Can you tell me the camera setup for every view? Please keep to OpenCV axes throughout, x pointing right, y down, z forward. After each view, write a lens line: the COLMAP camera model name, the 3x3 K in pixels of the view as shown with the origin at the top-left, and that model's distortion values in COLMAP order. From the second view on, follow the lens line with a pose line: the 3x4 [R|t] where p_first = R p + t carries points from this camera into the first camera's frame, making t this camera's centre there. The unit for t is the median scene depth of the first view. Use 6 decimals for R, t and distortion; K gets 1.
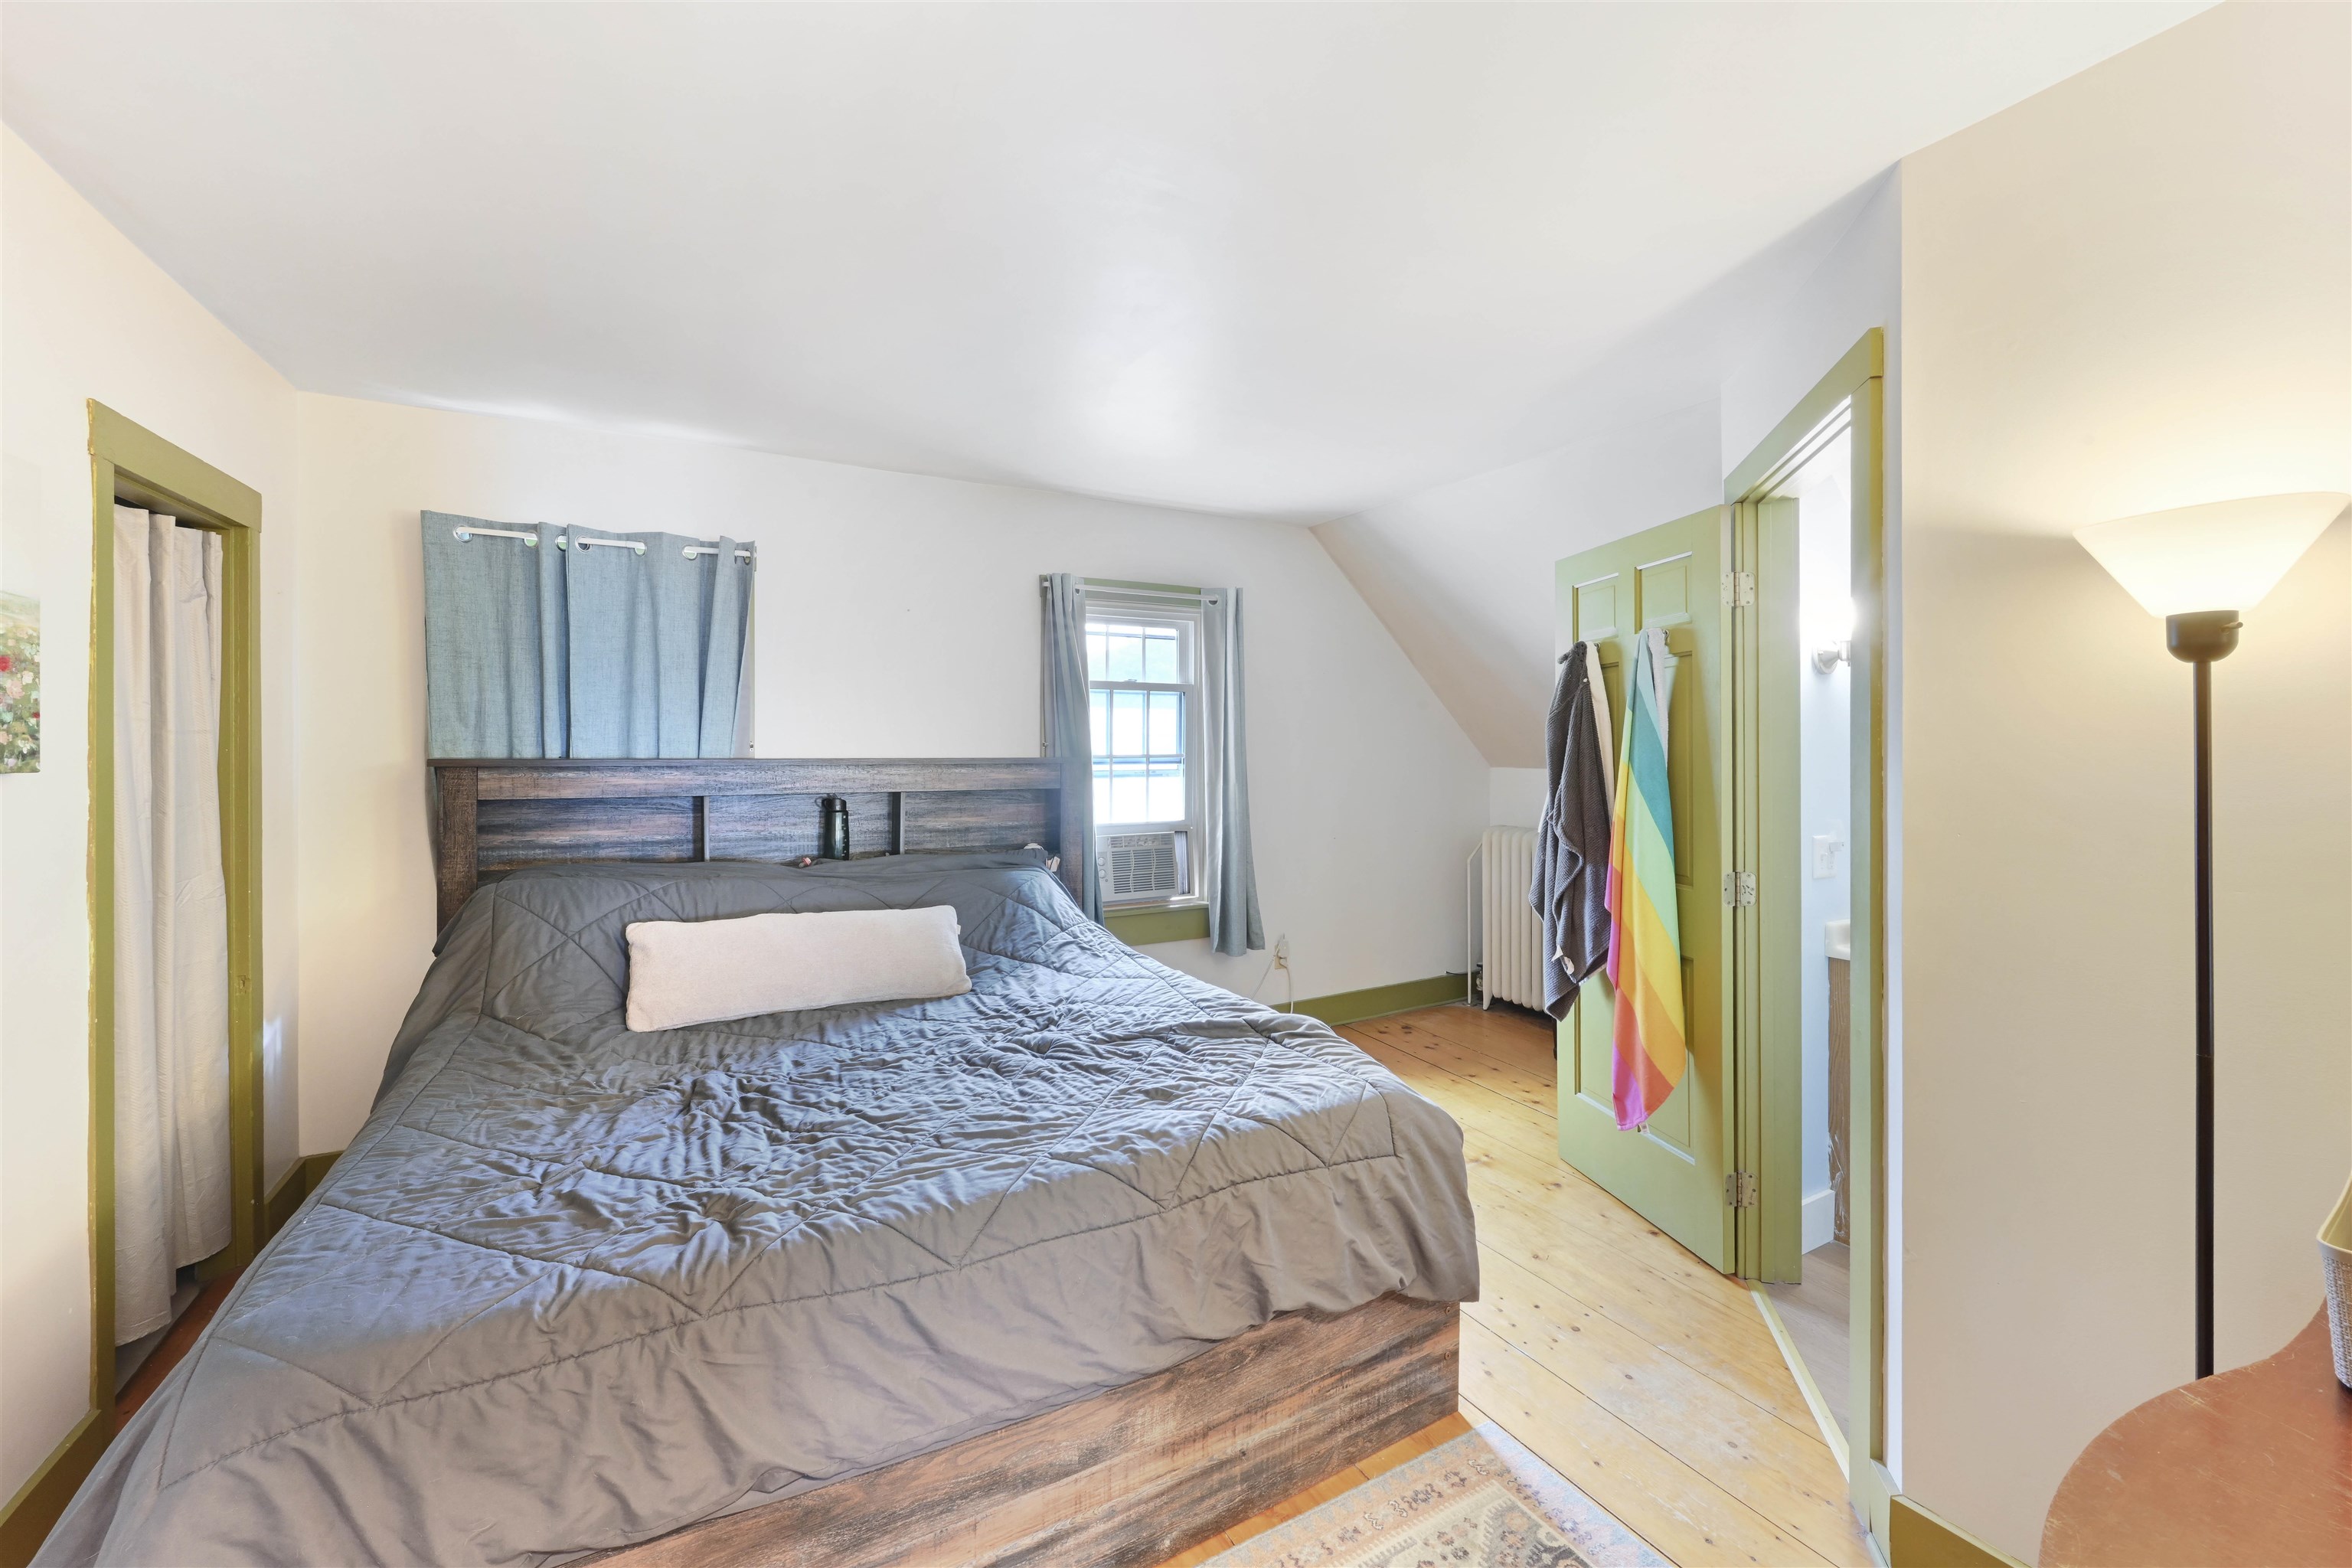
lens RADIAL K [[949.6, 0, 1174.2], [0, 949.6, 739.6], [0, 0, 1]] dist [-0.001180, 0.000634]
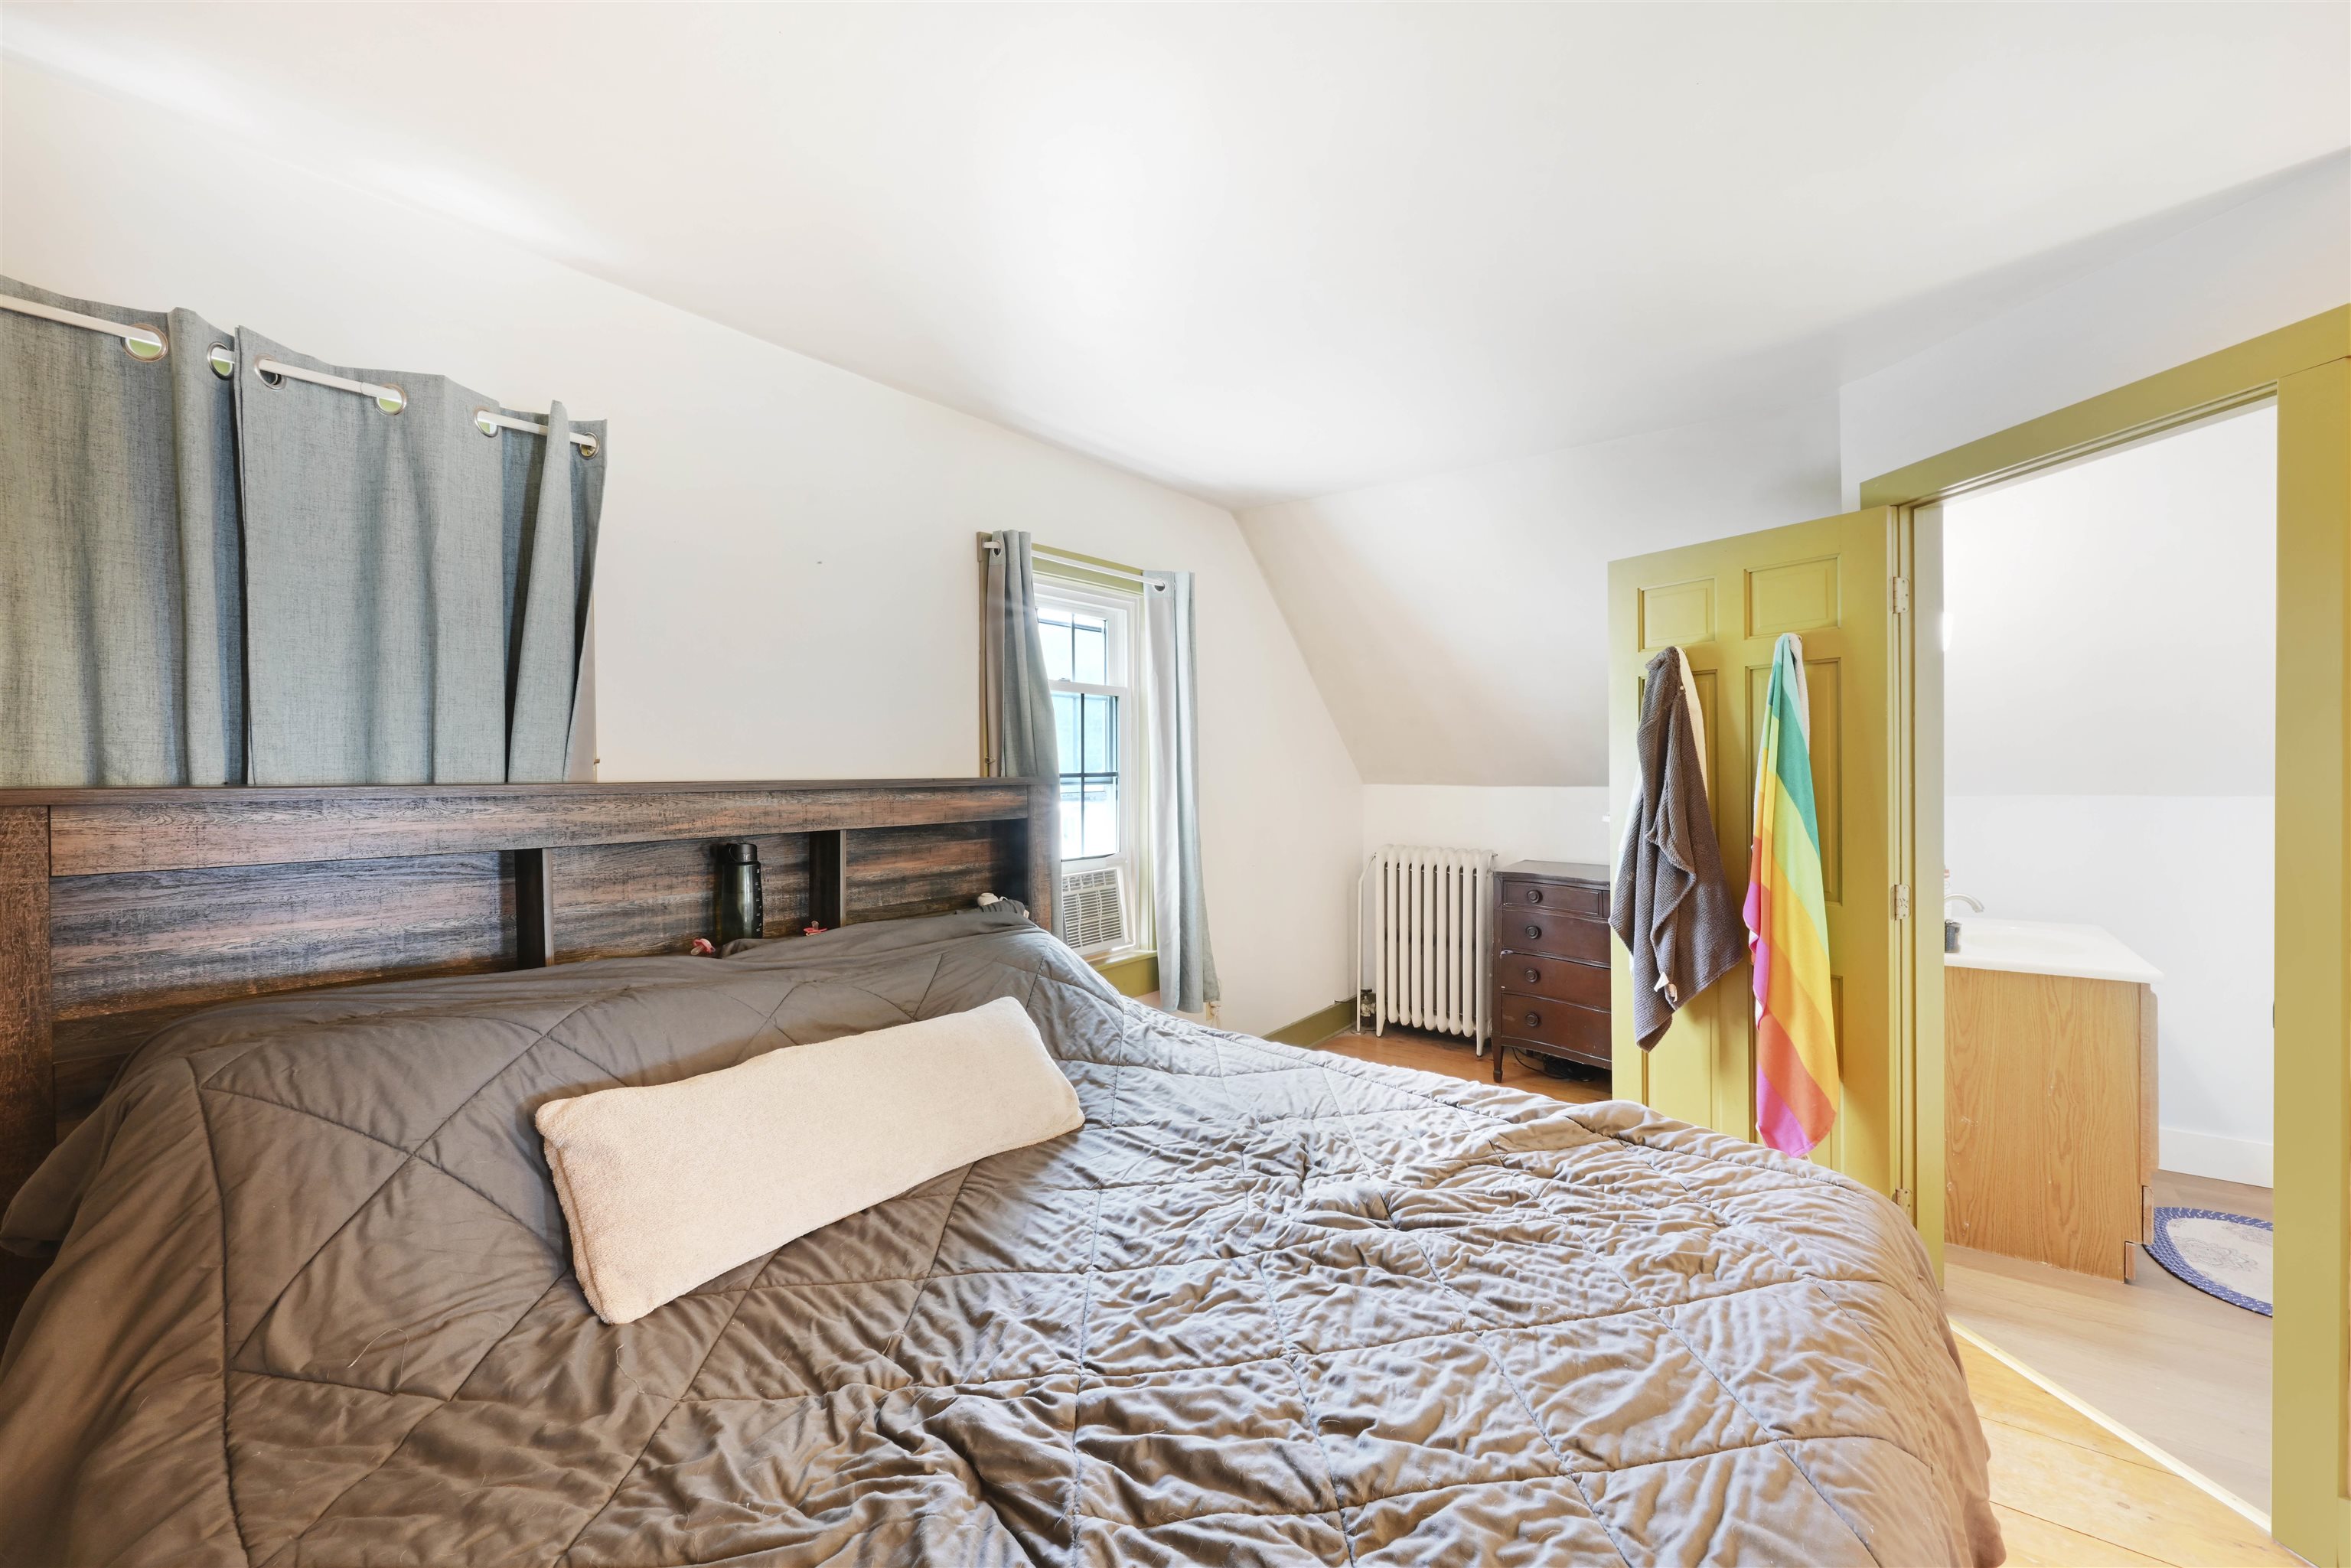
lens RADIAL K [[949.1, 0, 1180.1], [0, 949.1, 776.8], [0, 0, 1]] dist [-0.001180, 0.000634]
pose [[0.916298, -0.009534, 0.400385, -0.368347], [0.002939, 0.999850, 0.017082, 0.007382], [-0.400487, -0.014475, 0.916188, 0.315957]]
